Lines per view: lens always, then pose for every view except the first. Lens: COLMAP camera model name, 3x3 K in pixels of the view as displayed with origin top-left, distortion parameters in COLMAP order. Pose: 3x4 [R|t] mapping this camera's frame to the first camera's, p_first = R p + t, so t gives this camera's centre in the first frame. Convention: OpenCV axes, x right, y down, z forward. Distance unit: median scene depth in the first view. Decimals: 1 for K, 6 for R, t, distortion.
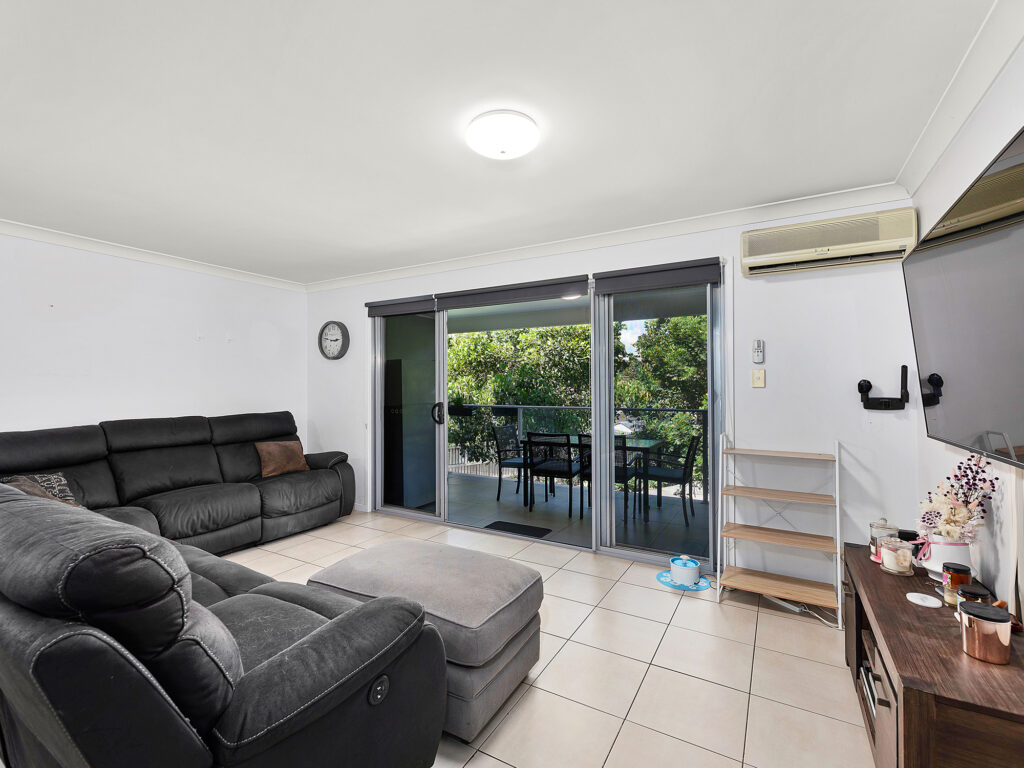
lens RADIAL K [[464.8, 0, 506.4], [0, 464.8, 383.4], [0, 0, 1]] dist [-0.001488, 0.000032]
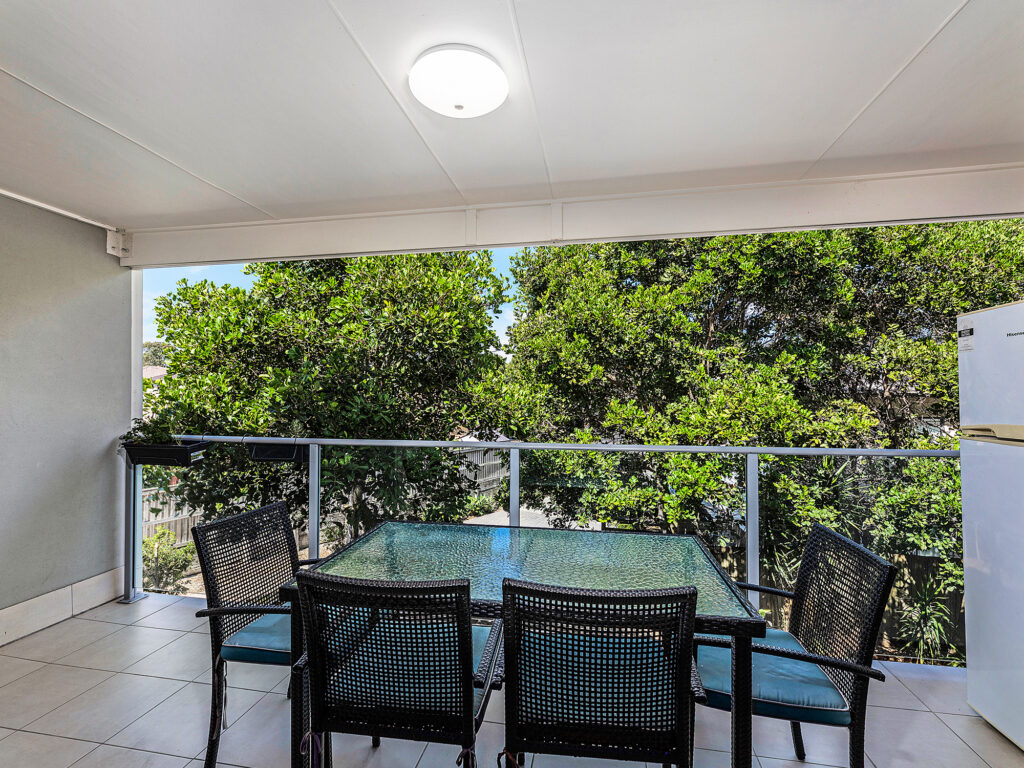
lens RADIAL K [[464.8, 0, 505.4], [0, 464.8, 387.7], [0, 0, 1]] dist [-0.001488, 0.000032]
pose [[0.944263, 0.004644, 0.329158, 0.044097], [-0.004610, 0.999989, -0.000885, 0.000116], [-0.329159, -0.000682, 0.944274, 0.426309]]
